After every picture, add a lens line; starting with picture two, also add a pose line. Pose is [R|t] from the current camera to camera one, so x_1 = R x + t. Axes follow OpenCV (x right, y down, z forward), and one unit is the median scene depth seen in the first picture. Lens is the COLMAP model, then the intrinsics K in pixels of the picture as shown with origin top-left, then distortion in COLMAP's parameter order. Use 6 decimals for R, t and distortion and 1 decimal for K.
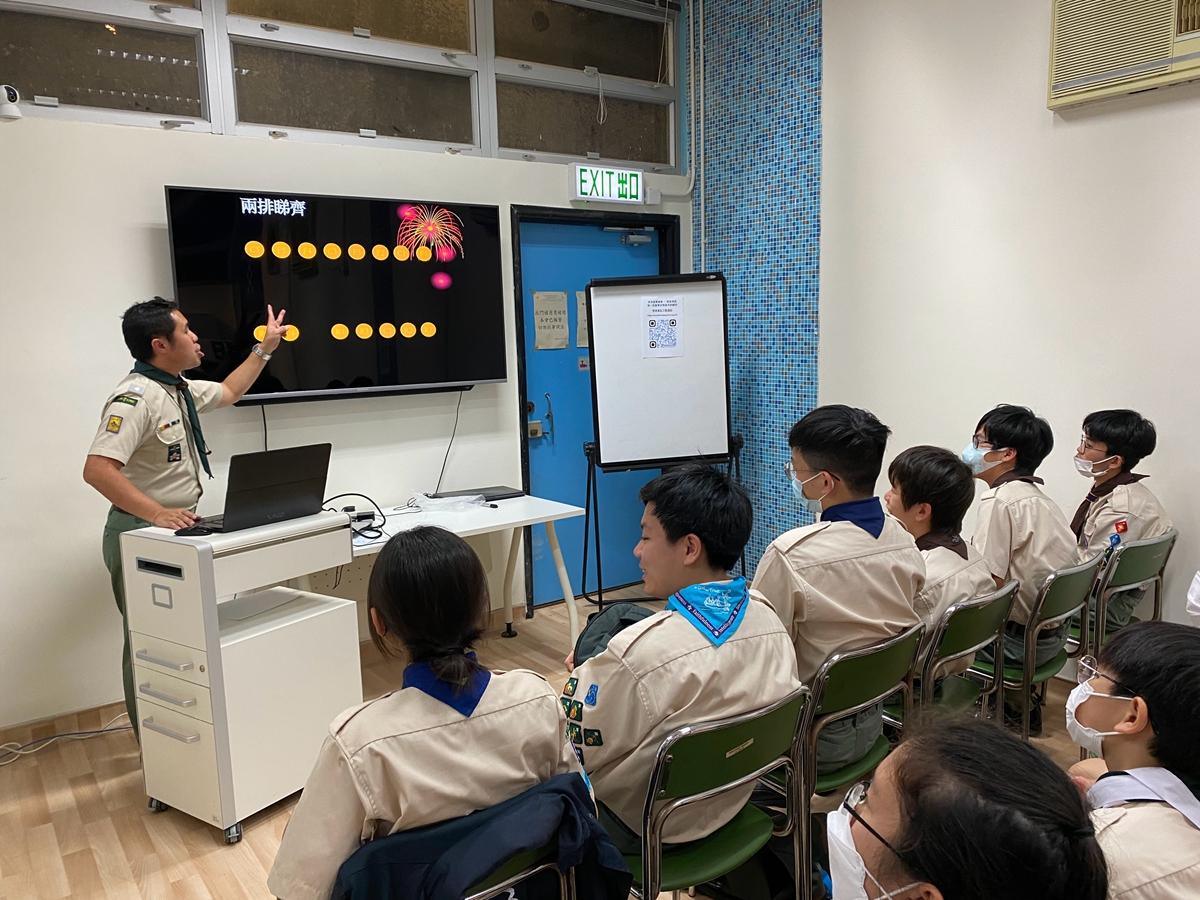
lens RADIAL K [[911.5, 0, 600.0], [0, 911.5, 450.0], [0, 0, 1]] dist [0.036296, -0.052111]
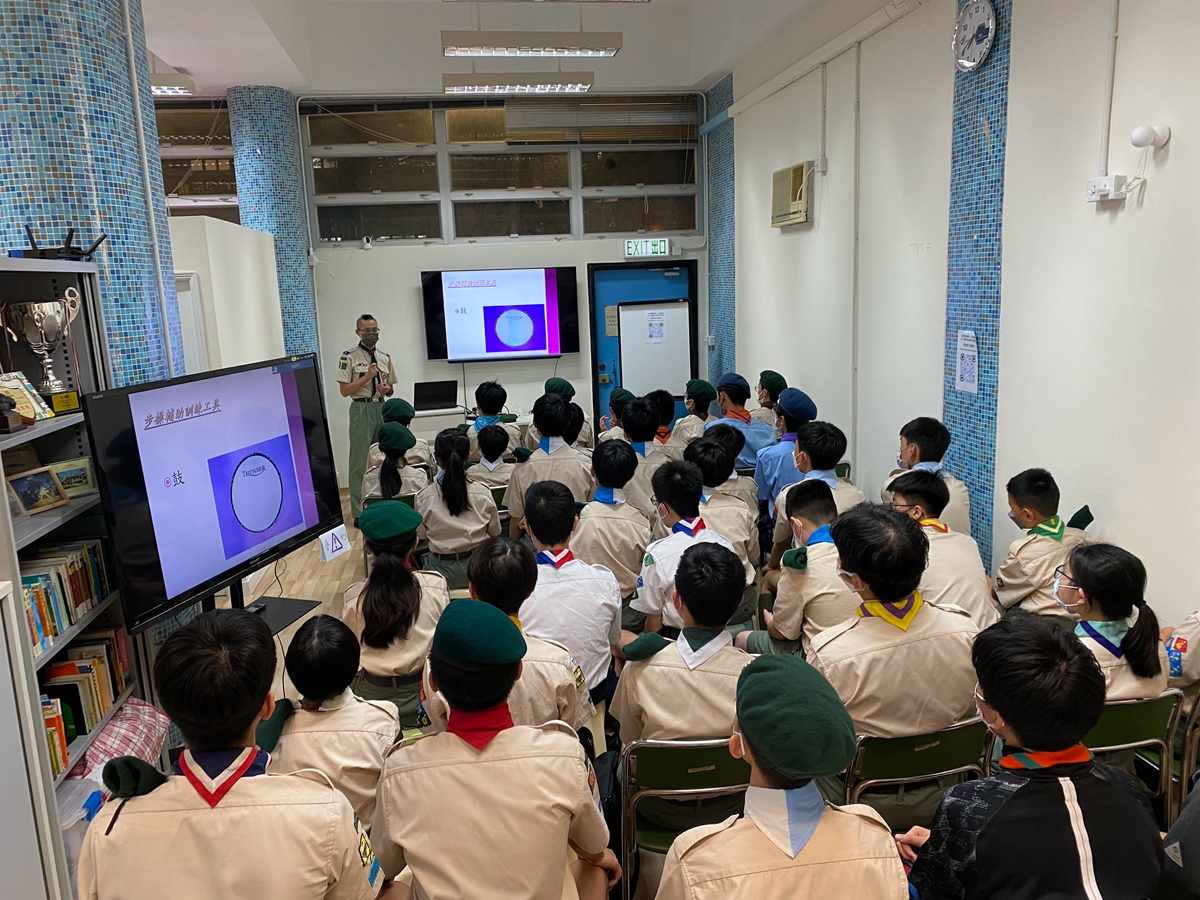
lens RADIAL K [[922.9, 0, 600.0], [0, 922.9, 450.0], [0, 0, 1]] dist [0.133380, -0.277485]
pose [[0.886783, 0.075308, -0.456009, 0.928482], [-0.047775, 0.996287, 0.071627, -0.012628], [0.459710, -0.041732, 0.887088, -0.833126]]
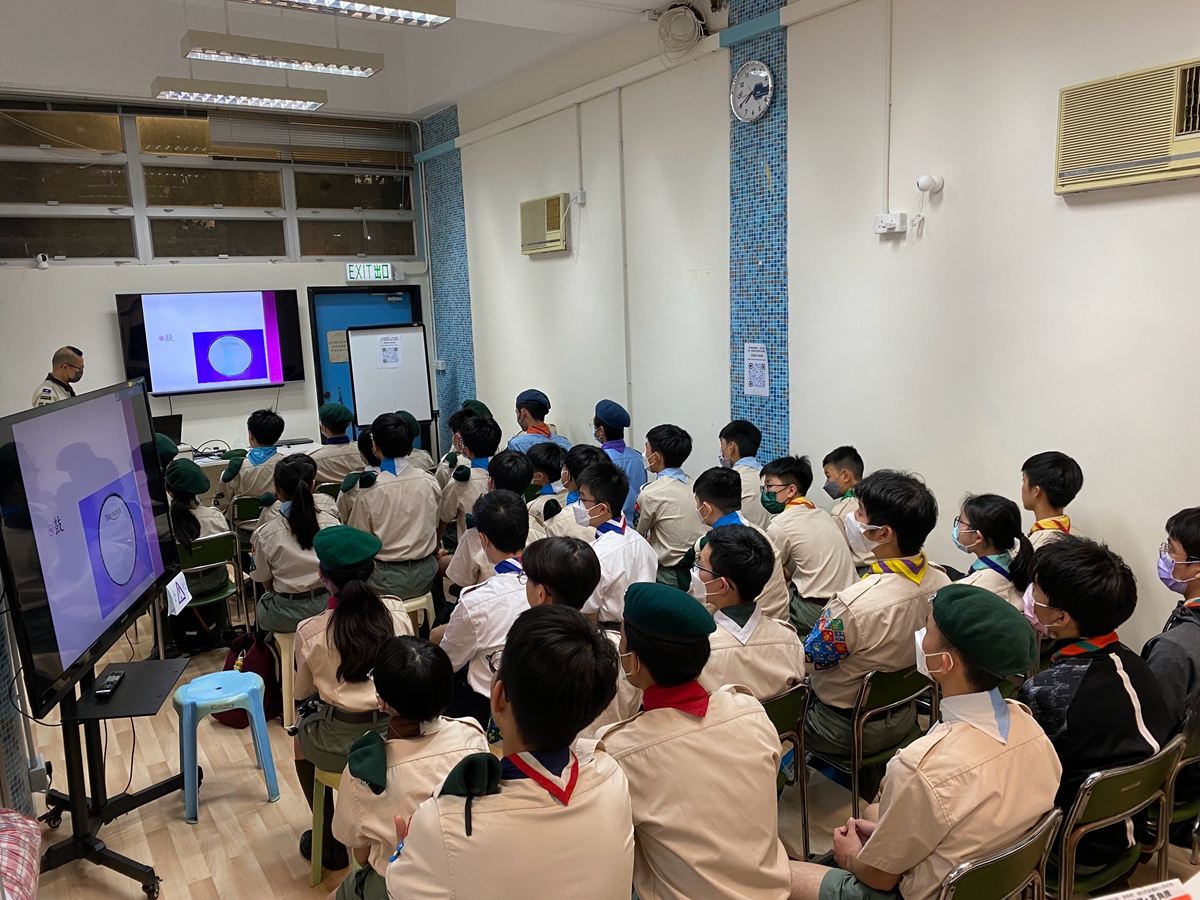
lens RADIAL K [[926.2, 0, 600.0], [0, 926.2, 450.0], [0, 0, 1]] dist [0.050752, -0.063205]
pose [[0.998662, -0.003304, -0.051603, 0.638390], [0.004619, 0.999667, 0.025385, 0.020929], [0.051502, -0.025589, 0.998345, -0.941768]]
